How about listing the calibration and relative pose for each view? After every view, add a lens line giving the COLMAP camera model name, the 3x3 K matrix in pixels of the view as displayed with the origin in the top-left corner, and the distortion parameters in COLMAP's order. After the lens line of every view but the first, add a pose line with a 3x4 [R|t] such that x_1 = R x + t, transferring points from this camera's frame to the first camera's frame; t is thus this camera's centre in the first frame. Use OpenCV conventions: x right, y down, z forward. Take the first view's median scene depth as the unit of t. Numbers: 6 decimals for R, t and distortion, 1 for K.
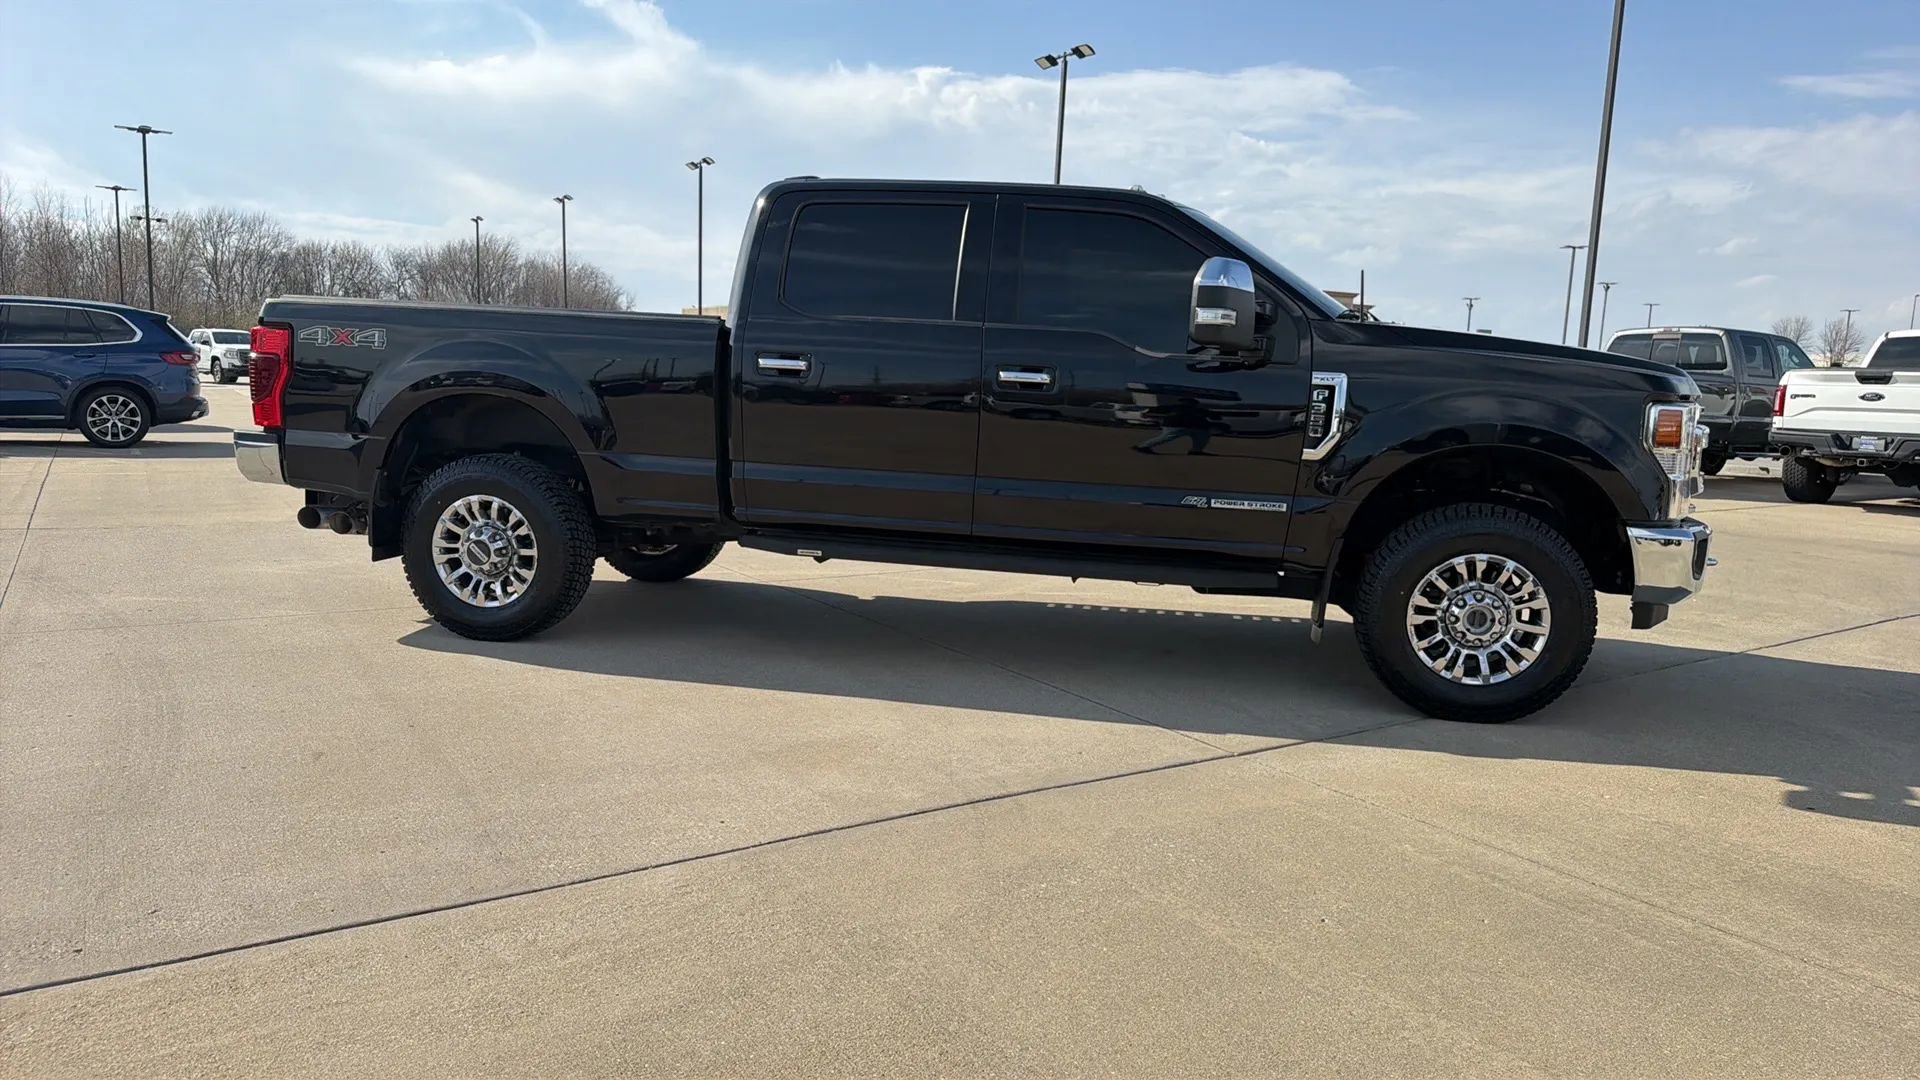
lens RADIAL K [[1281.9, 0, 931.9], [0, 1281.9, 550.3], [0, 0, 1]] dist [0.036287, -0.036167]
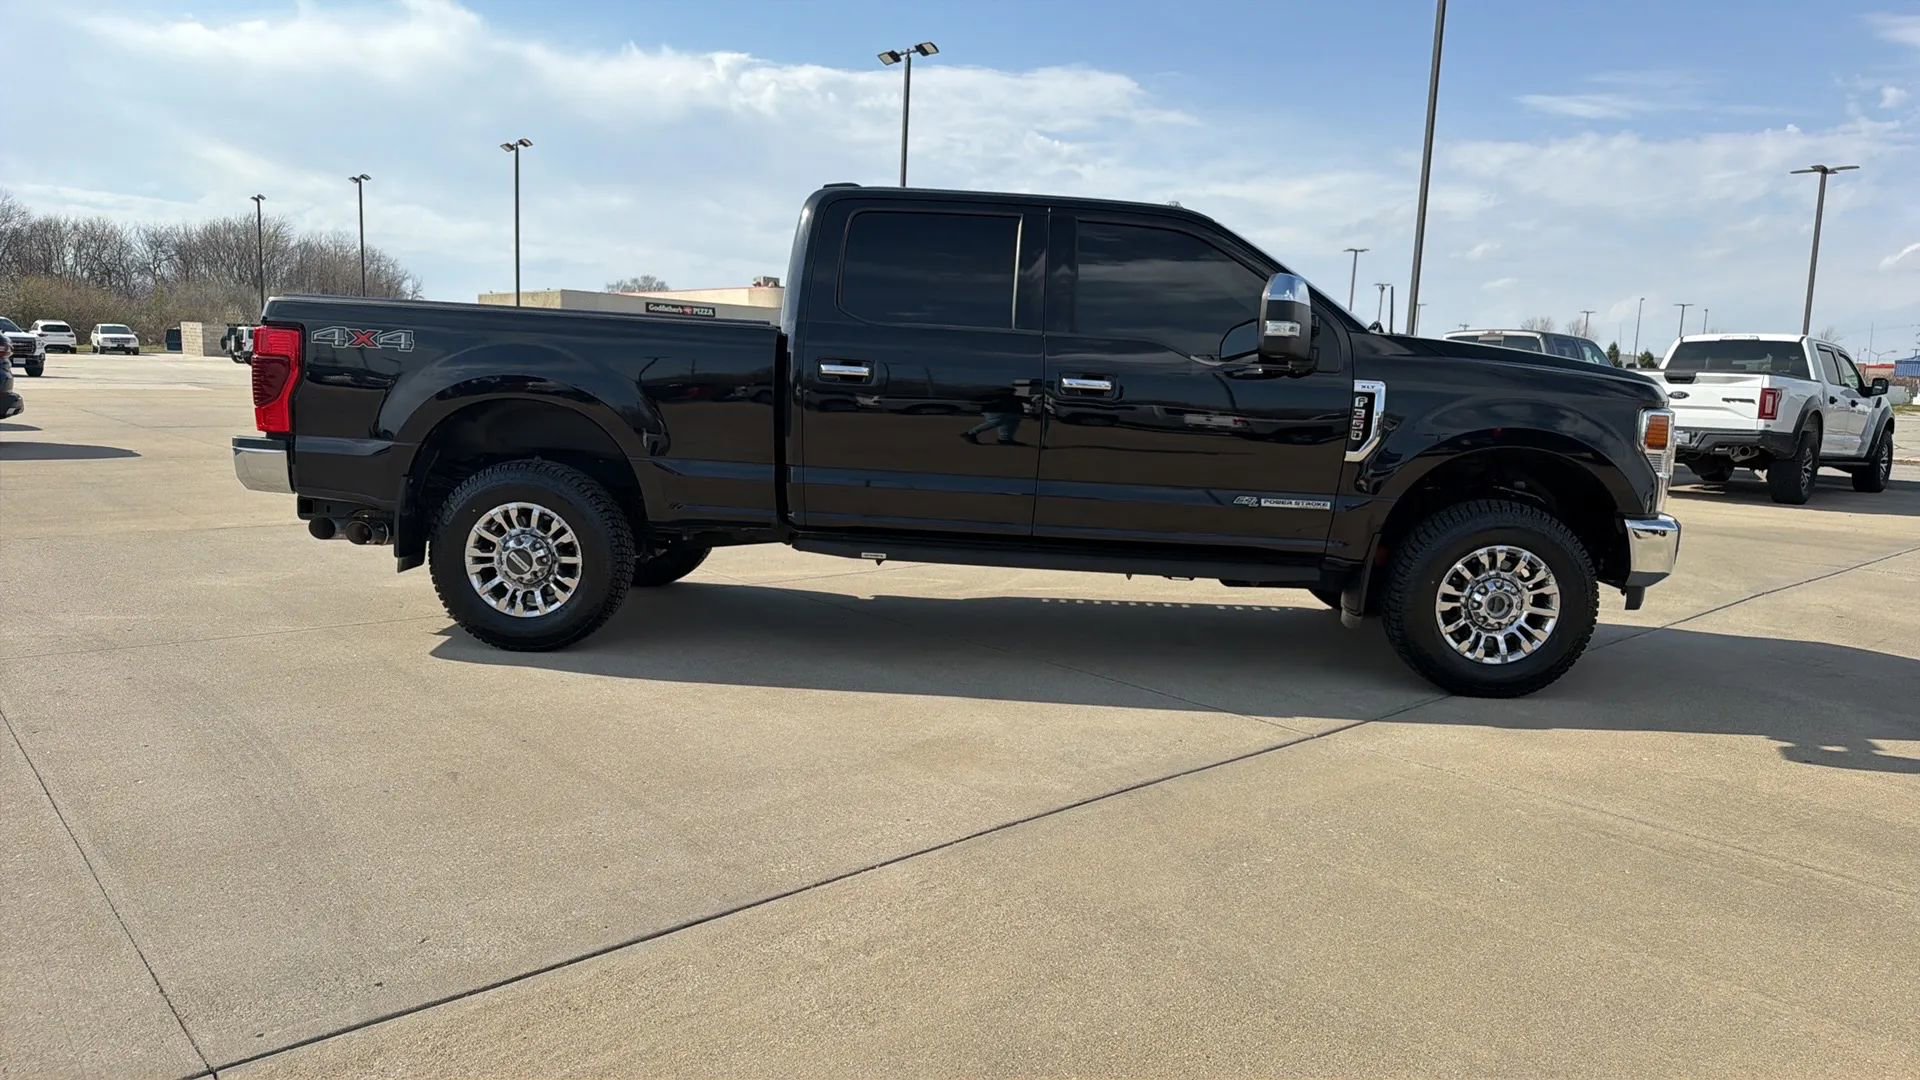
lens RADIAL K [[1283.3, 0, 941.3], [0, 1283.3, 548.6], [0, 0, 1]] dist [0.036816, -0.039445]
pose [[0.987125, -0.018244, 0.158904, -0.191312], [0.017453, 0.999827, 0.006374, -0.008585], [-0.158993, -0.003519, 0.987273, -0.015177]]
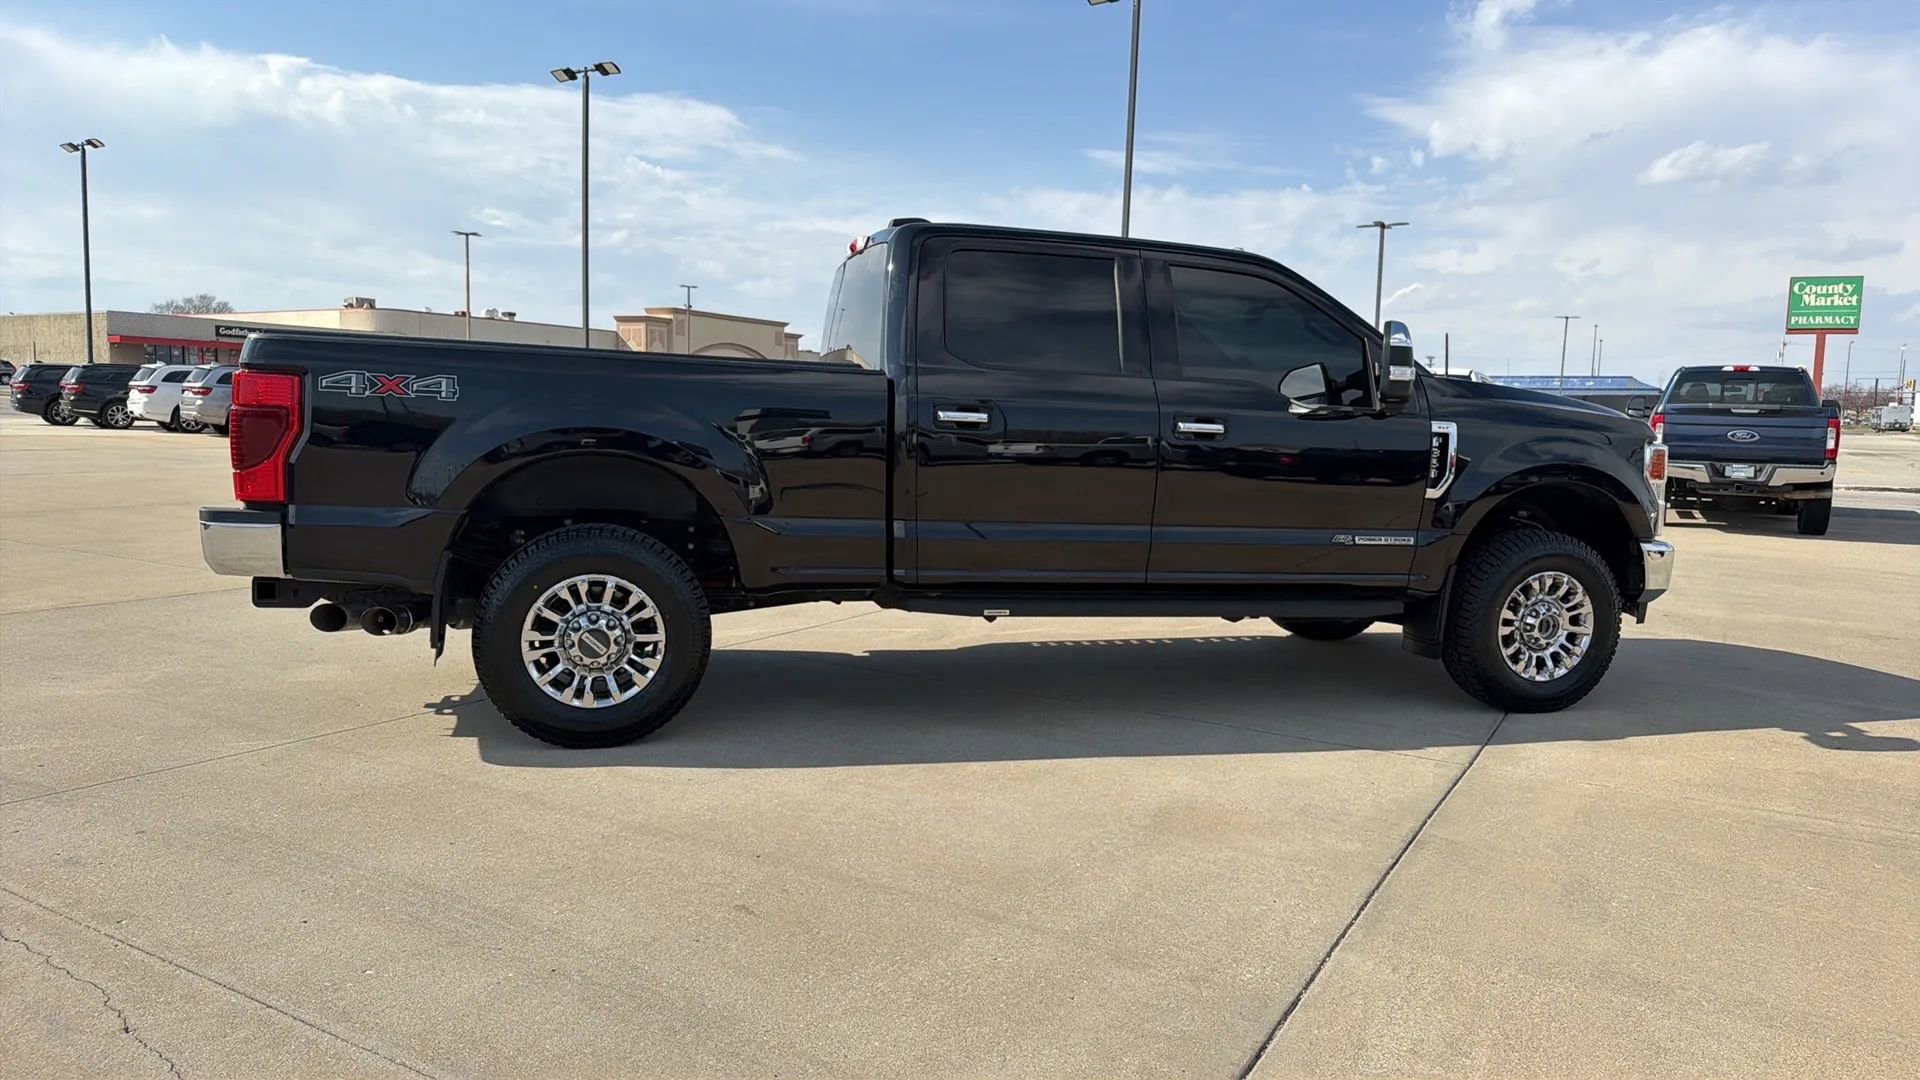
lens RADIAL K [[1283.3, 0, 941.3], [0, 1283.3, 548.6], [0, 0, 1]] dist [0.036816, -0.039445]
pose [[0.894554, -0.055027, 0.443561, -0.517786], [0.063293, 0.997988, -0.003839, -0.042095], [-0.442457, 0.031508, 0.896236, 0.149488]]
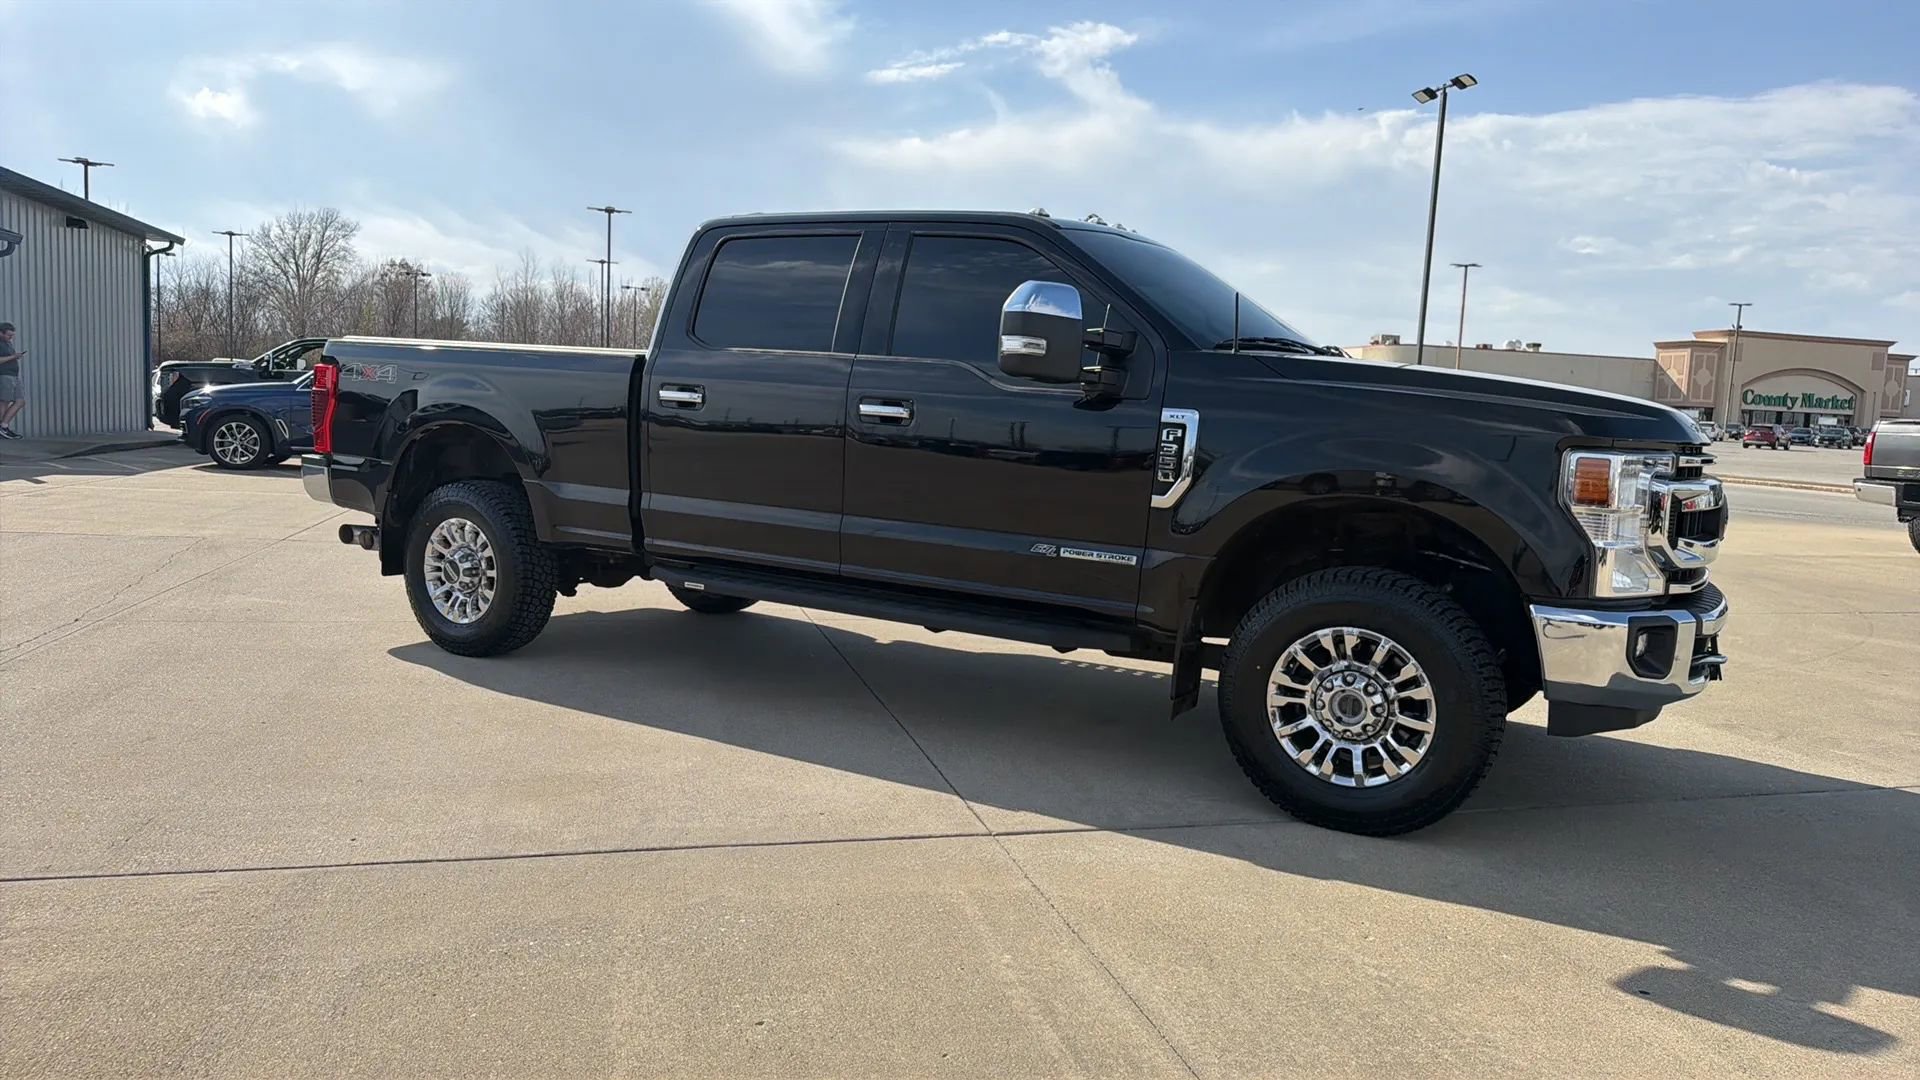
lens RADIAL K [[1284.4, 0, 960.0], [0, 1284.4, 540.0], [0, 0, 1]] dist [0.095368, -0.102098]
pose [[0.949710, 0.041224, -0.310406, 0.378165], [-0.056960, 0.997501, -0.041800, -0.003389], [0.307907, 0.057379, 0.949685, 0.109255]]
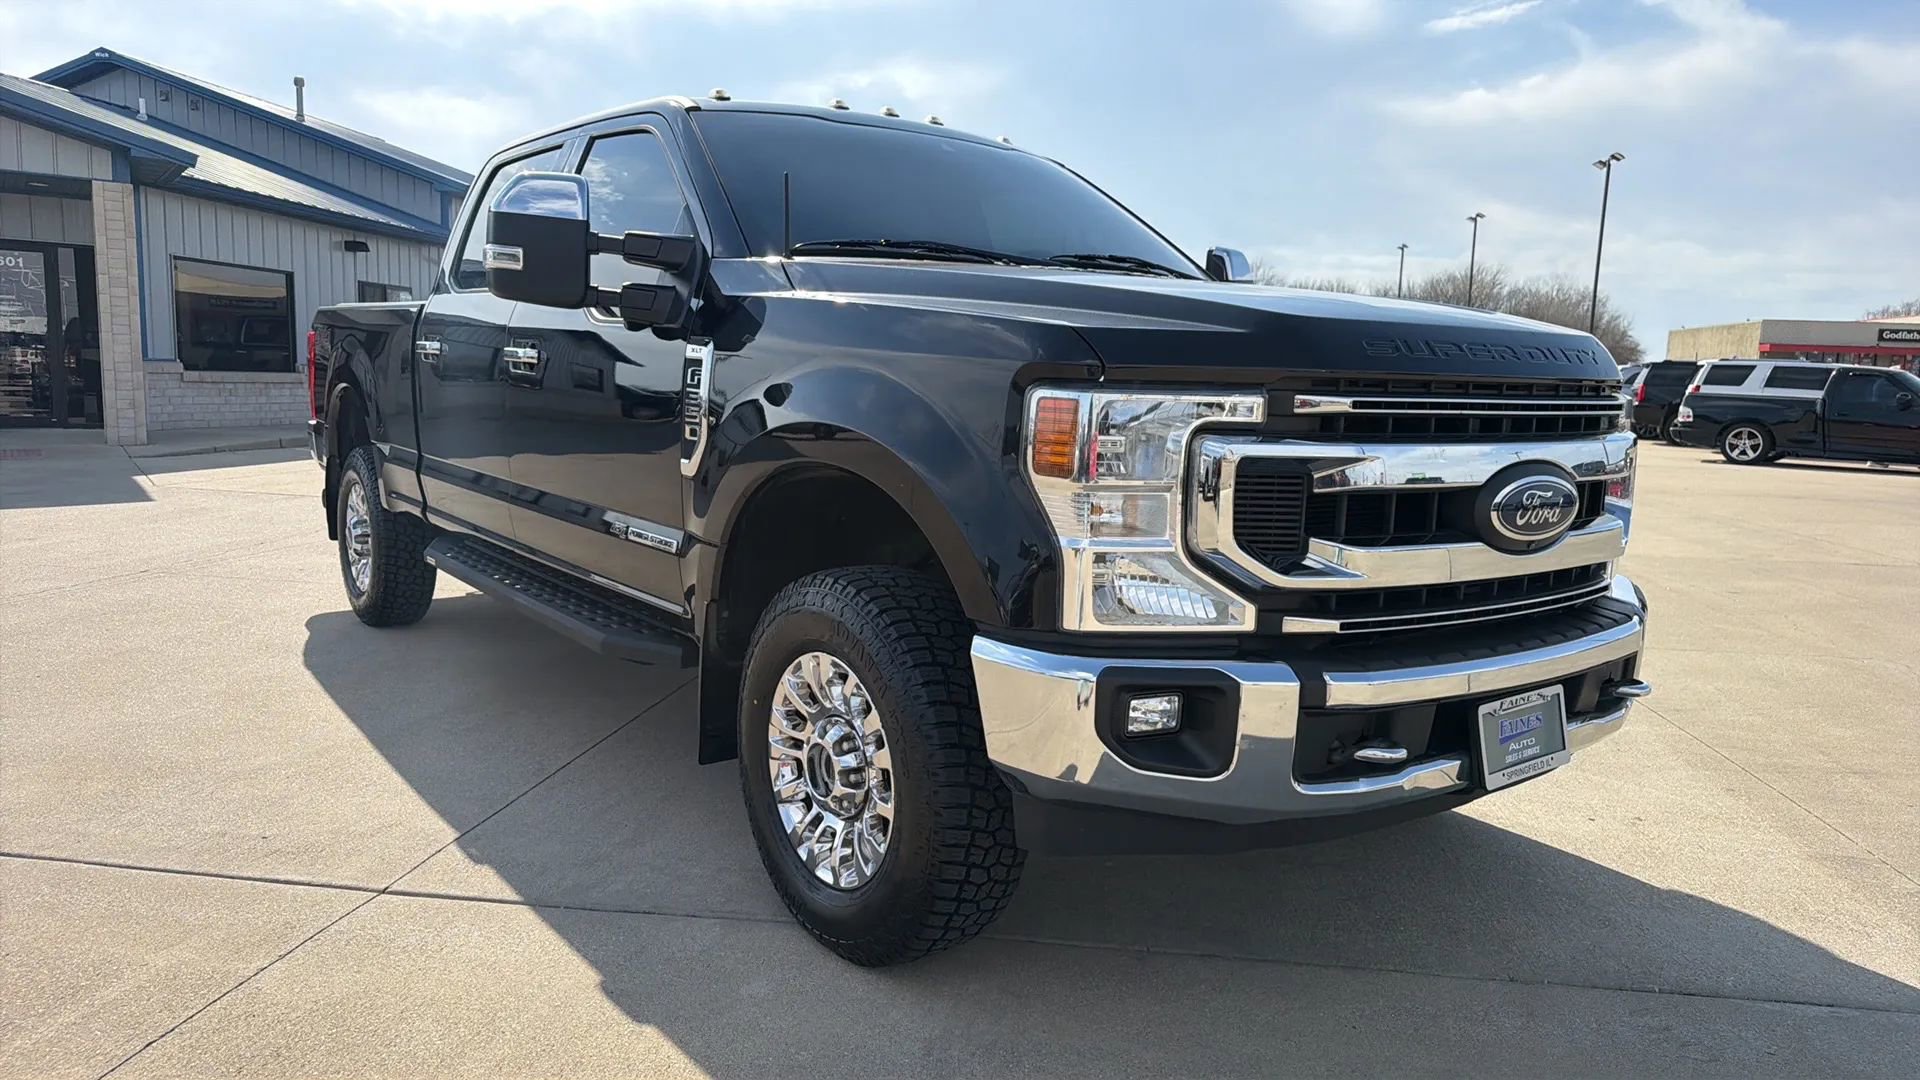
lens RADIAL K [[1318.0, 0, 990.5], [0, 1318.0, 543.9], [0, 0, 1]] dist [0.054777, -0.045653]
pose [[0.761630, 0.077159, -0.643402, 0.726553], [-0.099533, 0.995033, 0.001506, -0.045359], [0.640322, 0.062892, 0.765527, 0.510049]]
